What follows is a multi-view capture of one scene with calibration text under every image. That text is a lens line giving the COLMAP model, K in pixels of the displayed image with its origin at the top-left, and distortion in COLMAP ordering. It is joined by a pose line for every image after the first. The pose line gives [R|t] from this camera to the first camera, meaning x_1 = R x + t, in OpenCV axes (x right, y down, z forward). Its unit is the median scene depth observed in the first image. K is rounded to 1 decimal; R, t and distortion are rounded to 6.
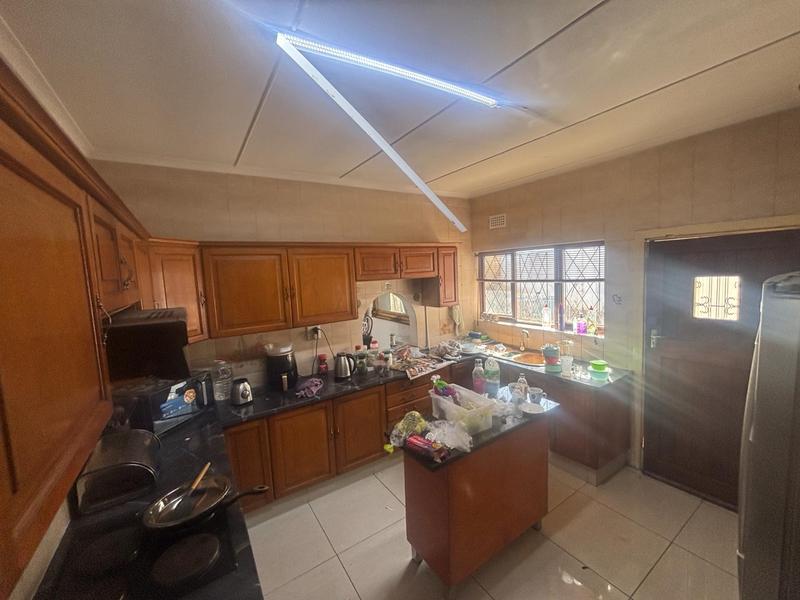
lens RADIAL K [[322.7, 0, 399.9], [0, 322.7, 299.6], [0, 0, 1]] dist [0.008070, 0.000457]
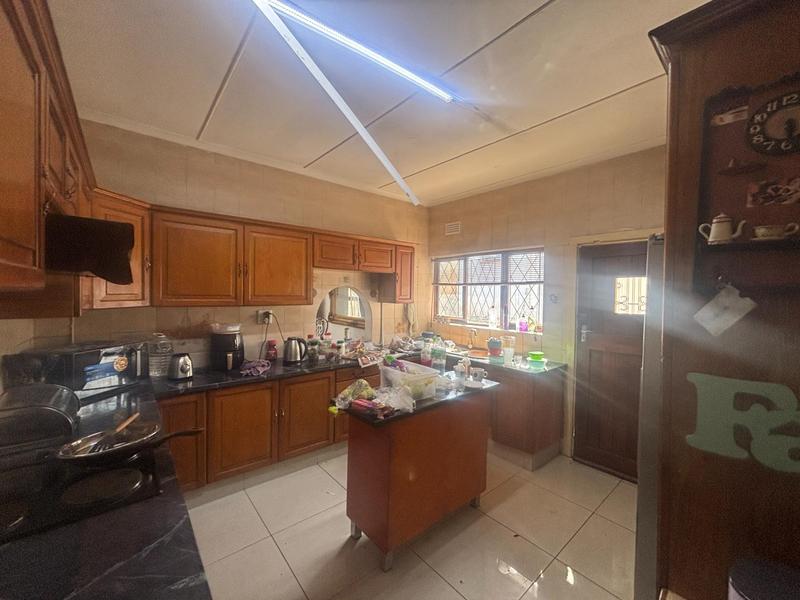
lens RADIAL K [[322.7, 0, 398.2], [0, 322.7, 299.9], [0, 0, 1]] dist [0.008070, 0.000457]
pose [[0.991336, 0.060617, 0.116529, 0.018251], [-0.051652, 0.995577, -0.078478, 0.125685], [-0.120771, 0.071779, 0.990082, -0.029122]]
